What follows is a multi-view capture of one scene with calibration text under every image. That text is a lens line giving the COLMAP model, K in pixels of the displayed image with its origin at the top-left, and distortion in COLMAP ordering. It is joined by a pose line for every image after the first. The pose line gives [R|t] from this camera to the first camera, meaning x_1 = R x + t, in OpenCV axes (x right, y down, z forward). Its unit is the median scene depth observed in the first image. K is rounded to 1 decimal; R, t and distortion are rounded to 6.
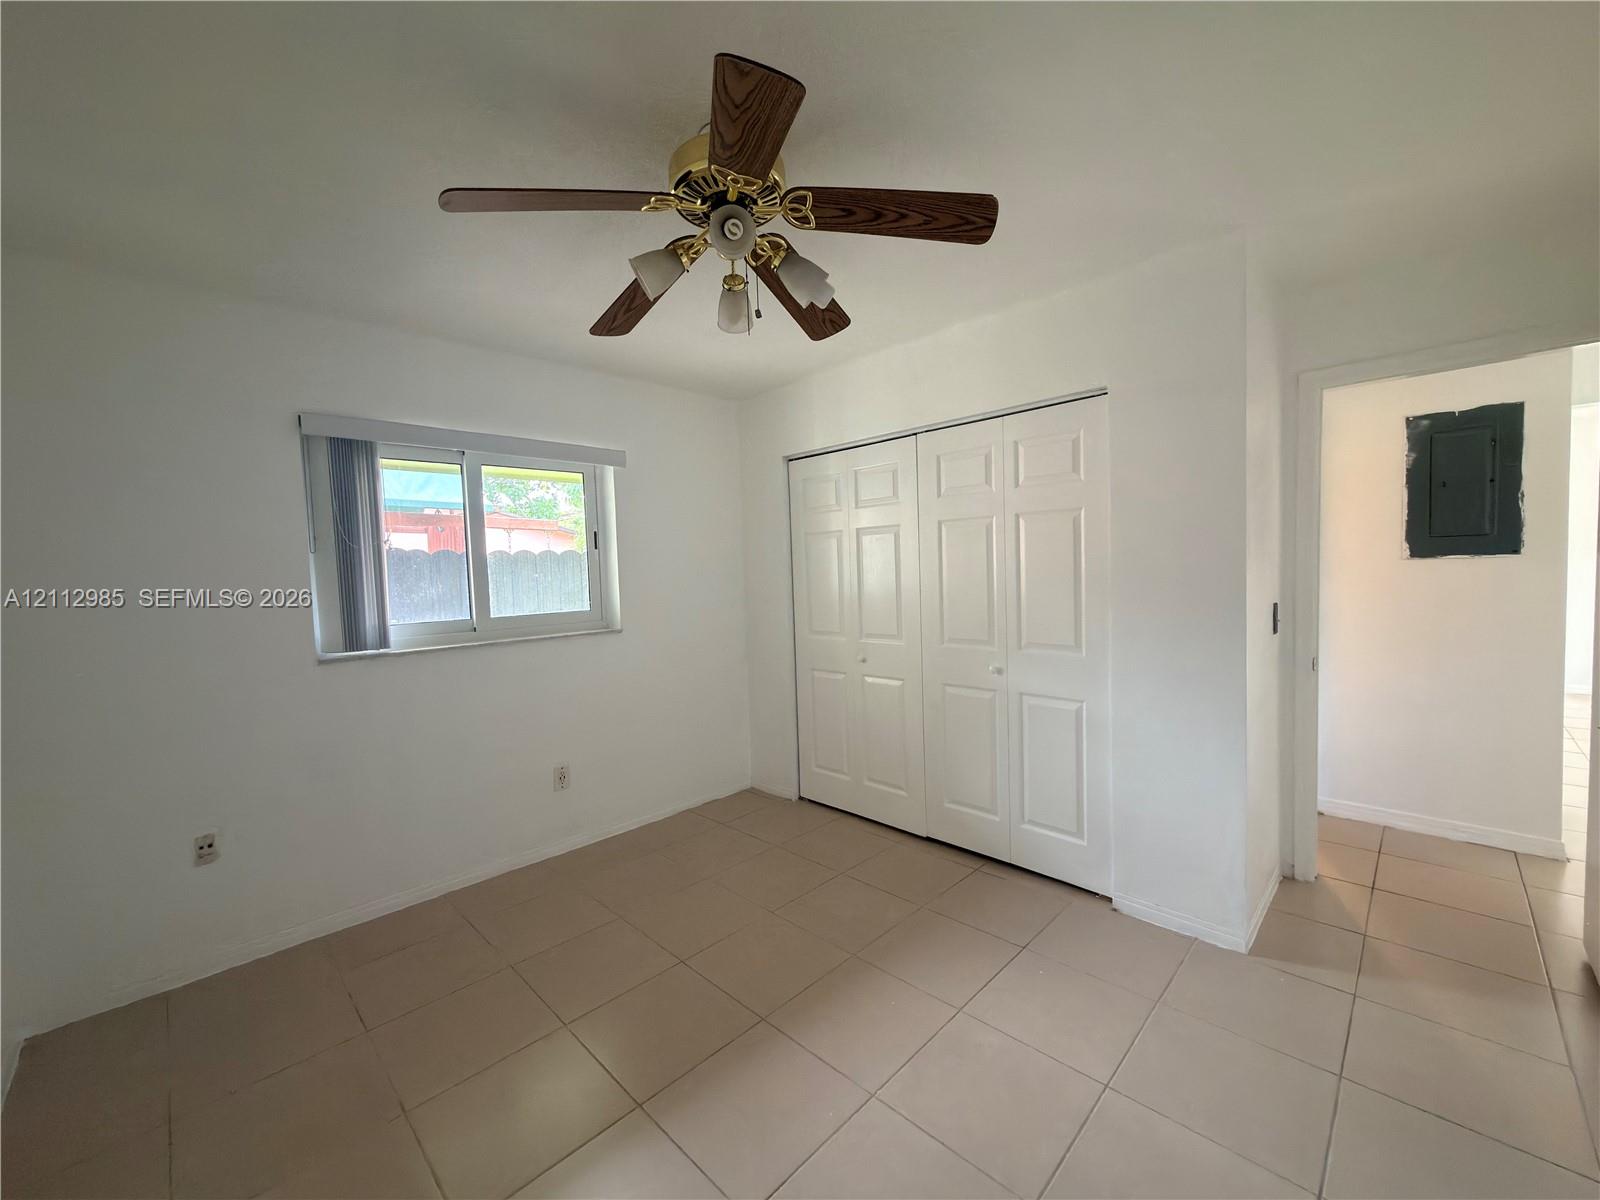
lens RADIAL K [[638.6, 0, 792.9], [0, 638.6, 602.0], [0, 0, 1]] dist [-0.000257, -0.000048]
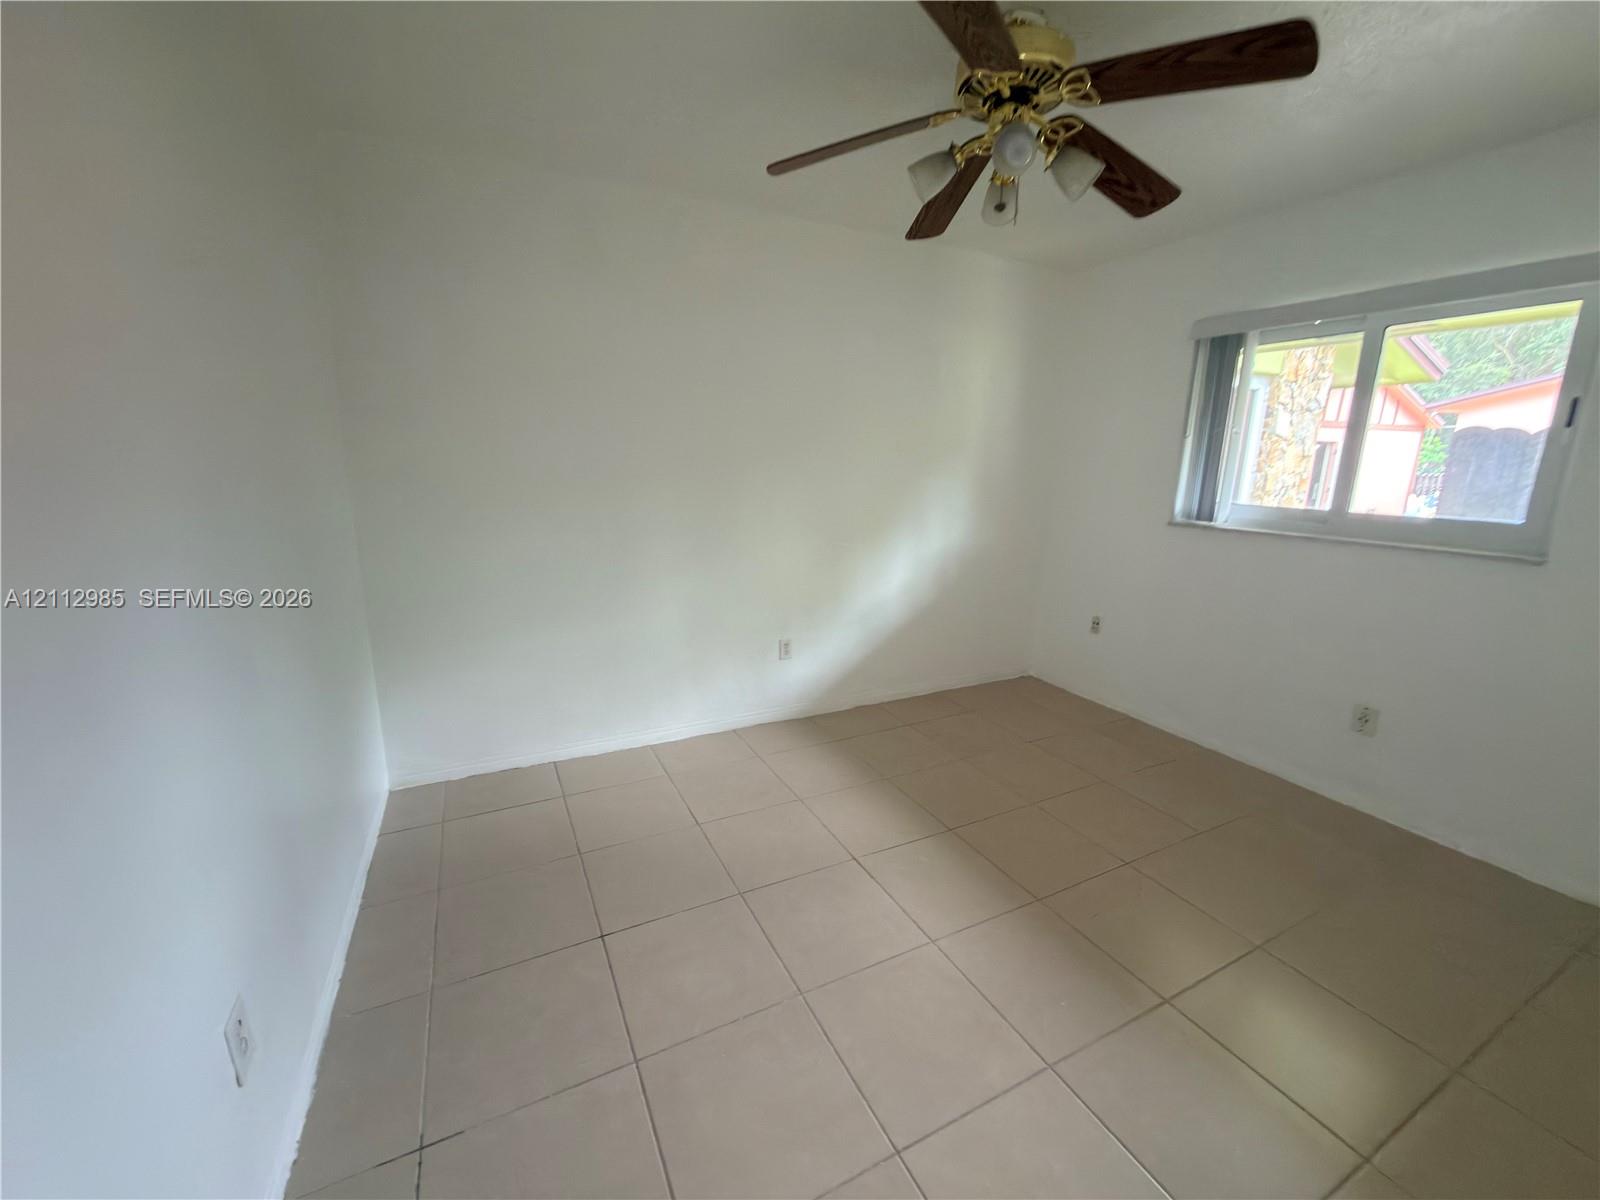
lens RADIAL K [[638.6, 0, 792.9], [0, 638.6, 602.0], [0, 0, 1]] dist [-0.000257, -0.000048]
pose [[-0.309462, 0.261016, -0.914387, 0.695555], [-0.037337, 0.957513, 0.285963, -0.091618], [0.950179, 0.122635, -0.286568, 0.631898]]
